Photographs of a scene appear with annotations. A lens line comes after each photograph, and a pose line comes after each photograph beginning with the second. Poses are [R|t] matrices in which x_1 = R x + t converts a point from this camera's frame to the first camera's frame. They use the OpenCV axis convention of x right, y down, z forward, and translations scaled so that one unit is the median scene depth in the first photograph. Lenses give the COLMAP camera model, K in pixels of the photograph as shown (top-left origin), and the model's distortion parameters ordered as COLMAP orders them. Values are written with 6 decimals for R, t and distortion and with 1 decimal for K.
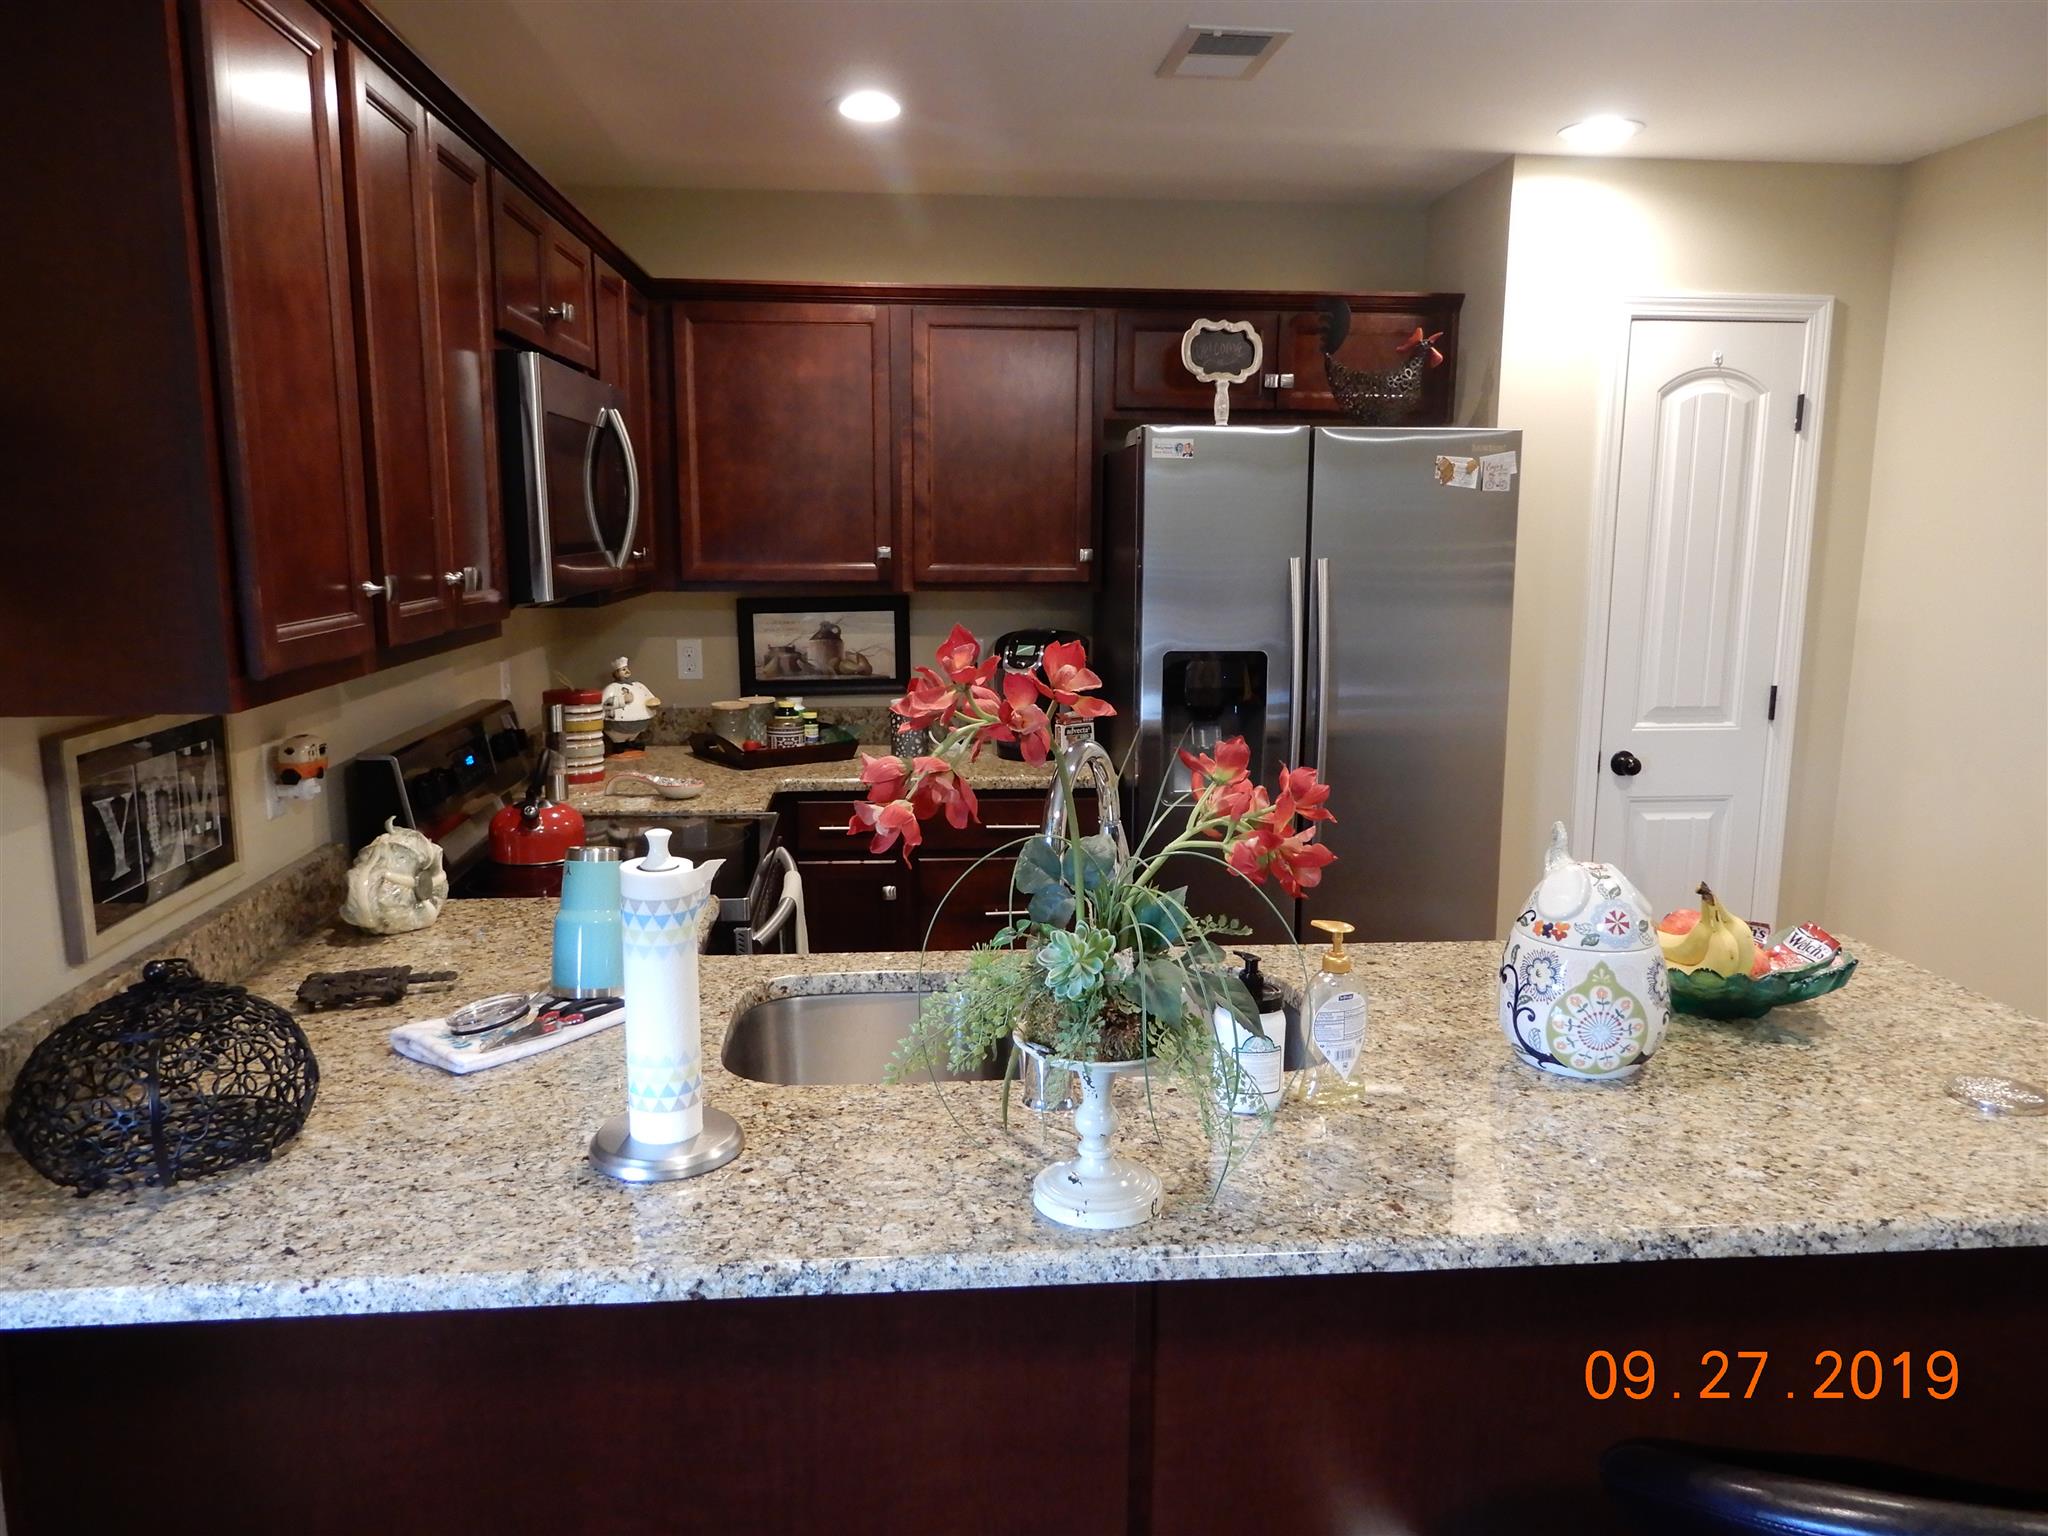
lens RADIAL K [[1452.4, 0, 1024.0], [0, 1452.4, 768.0], [0, 0, 1]] dist [0.001410, 0.002847]
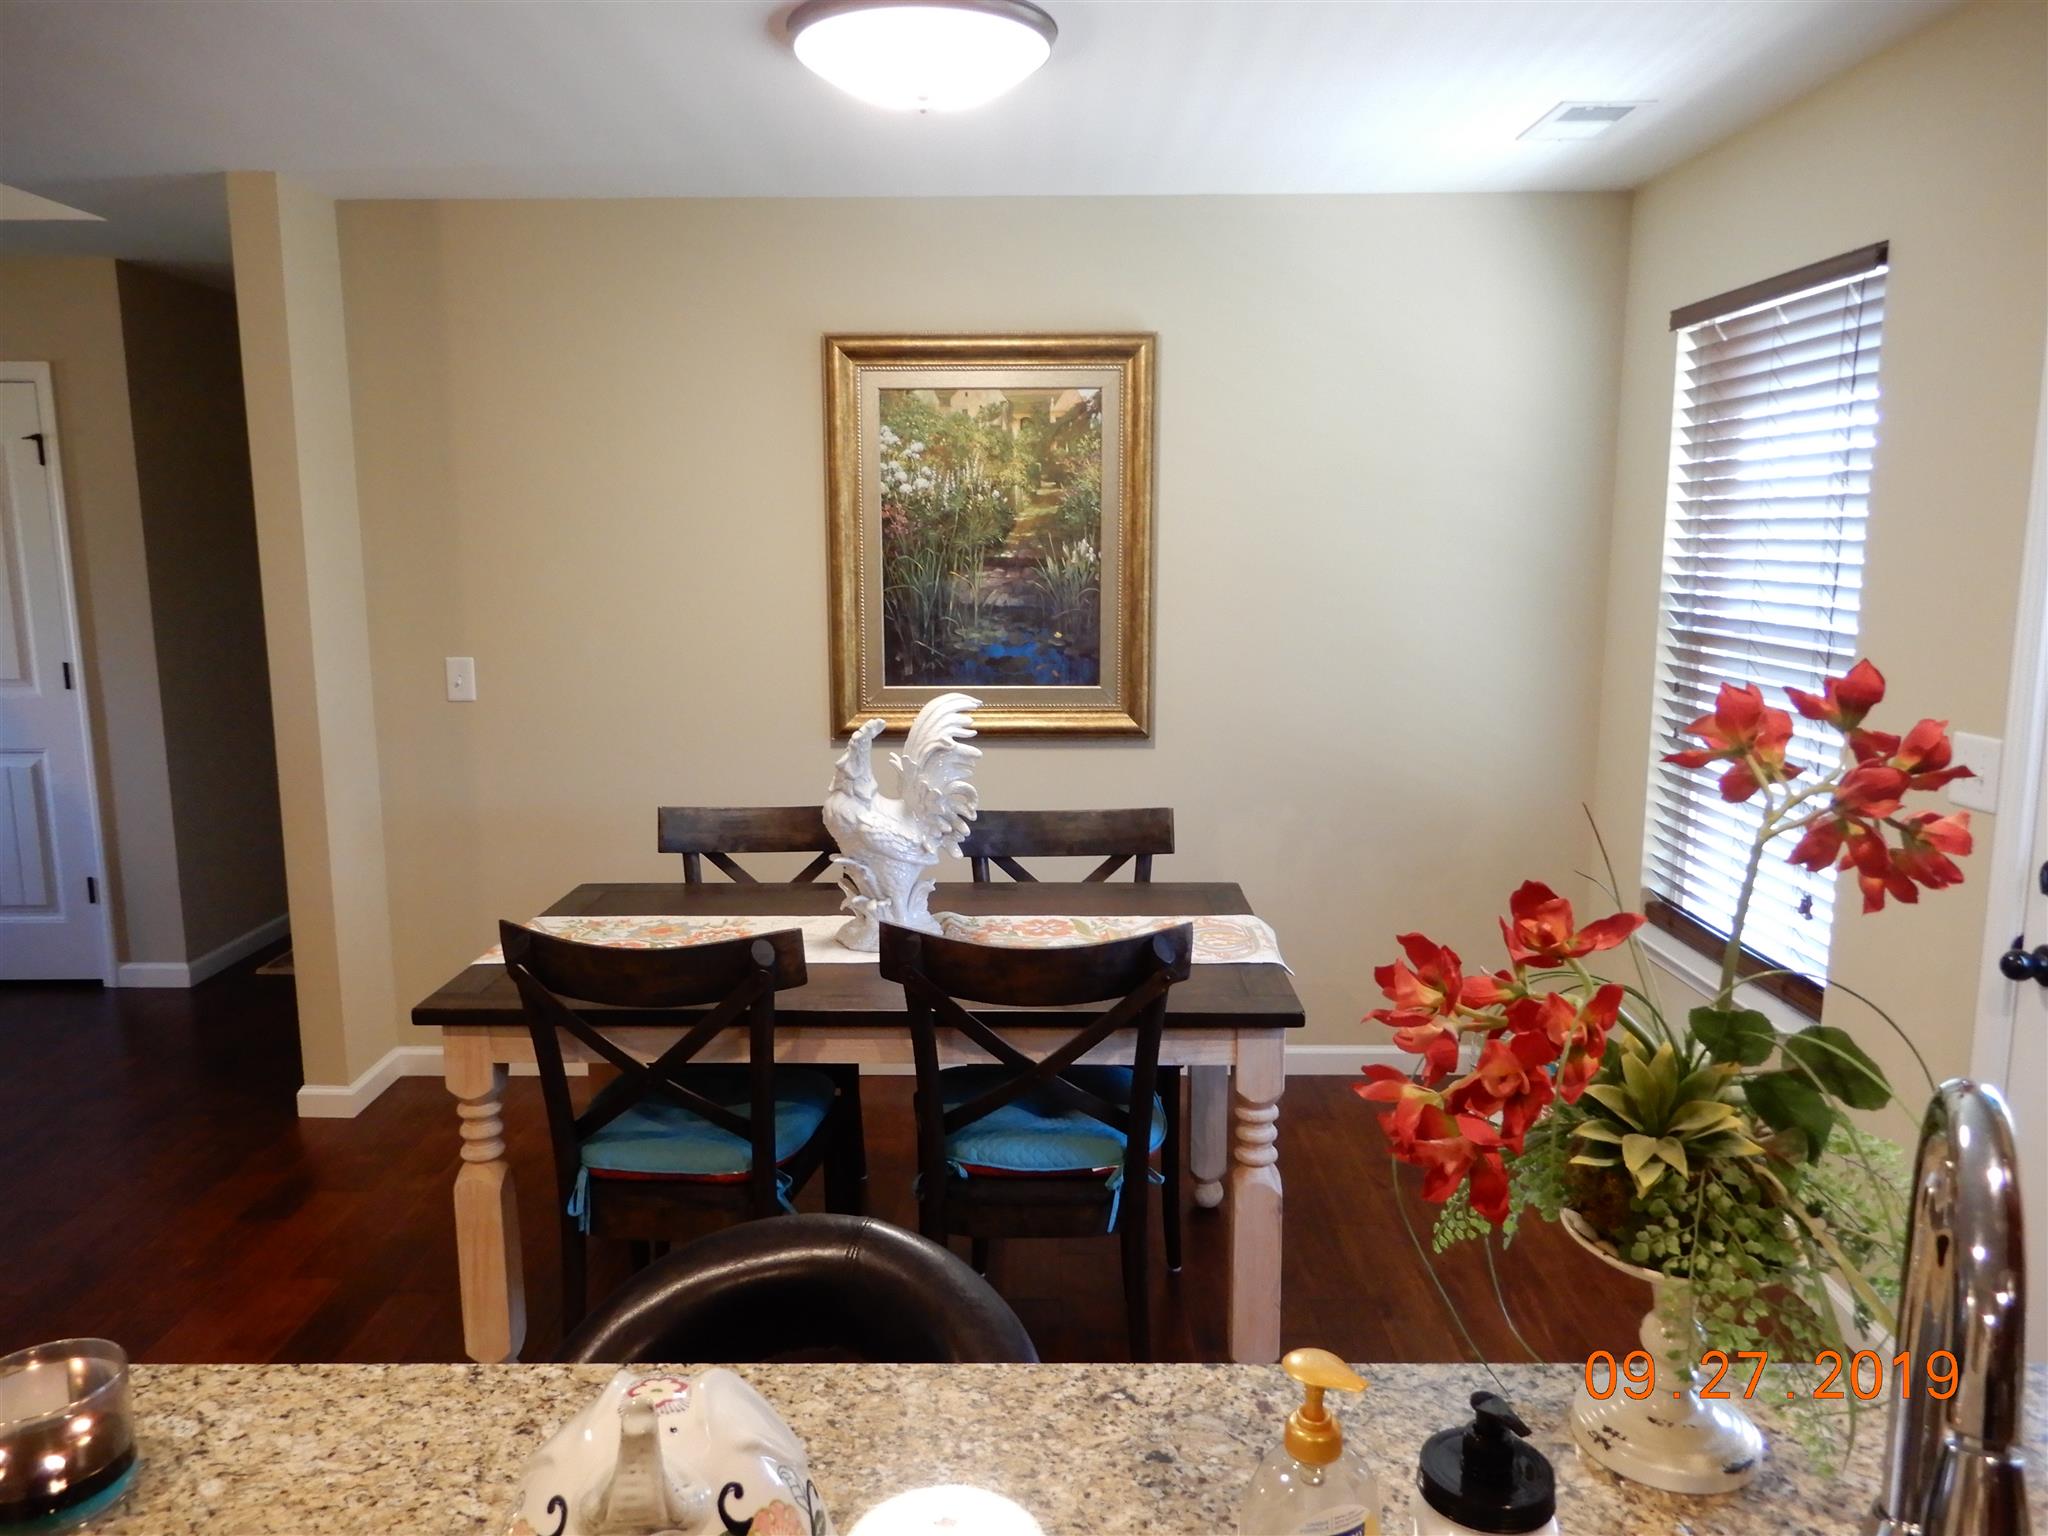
lens RADIAL K [[1452.4, 0, 1024.0], [0, 1452.4, 768.0], [0, 0, 1]] dist [0.001410, 0.002847]
pose [[-0.995860, -0.011540, 0.090164, 0.114434], [0.018545, 0.945256, 0.325803, -0.101085], [-0.088988, 0.326126, -0.941129, 0.588329]]
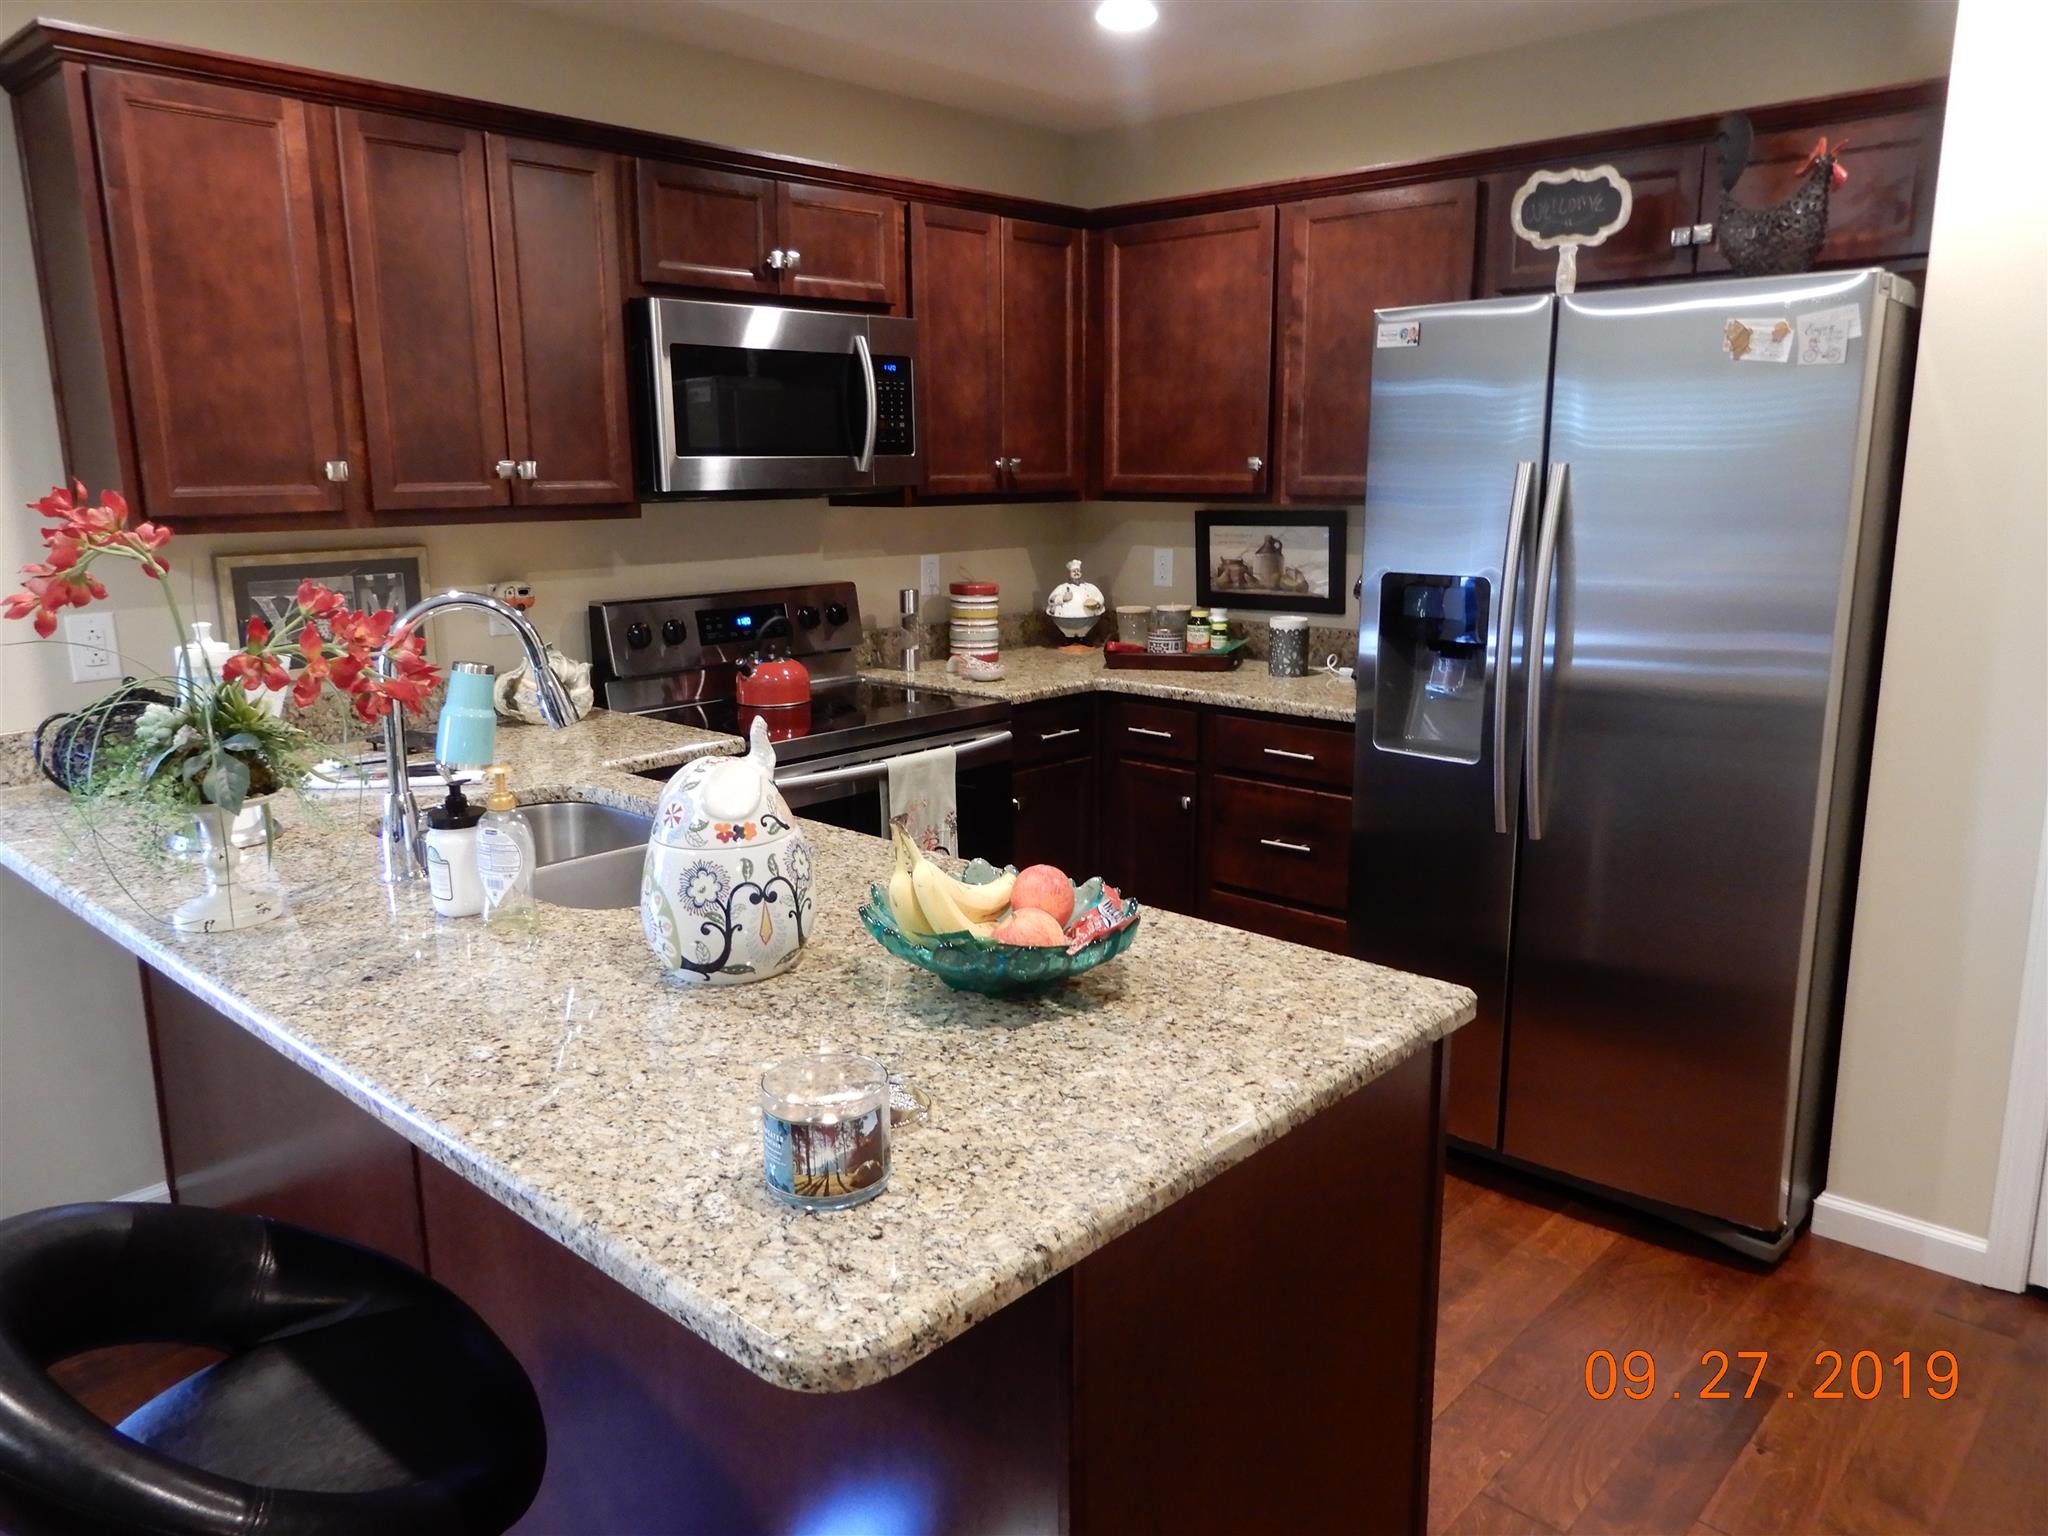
lens RADIAL K [[1452.4, 0, 1024.0], [0, 1452.4, 768.0], [0, 0, 1]] dist [0.001410, 0.002847]
pose [[0.674963, 0.145663, -0.723331, 0.541925], [-0.115710, 0.989087, 0.091208, -0.016578], [0.728723, 0.022134, 0.684451, 0.223391]]
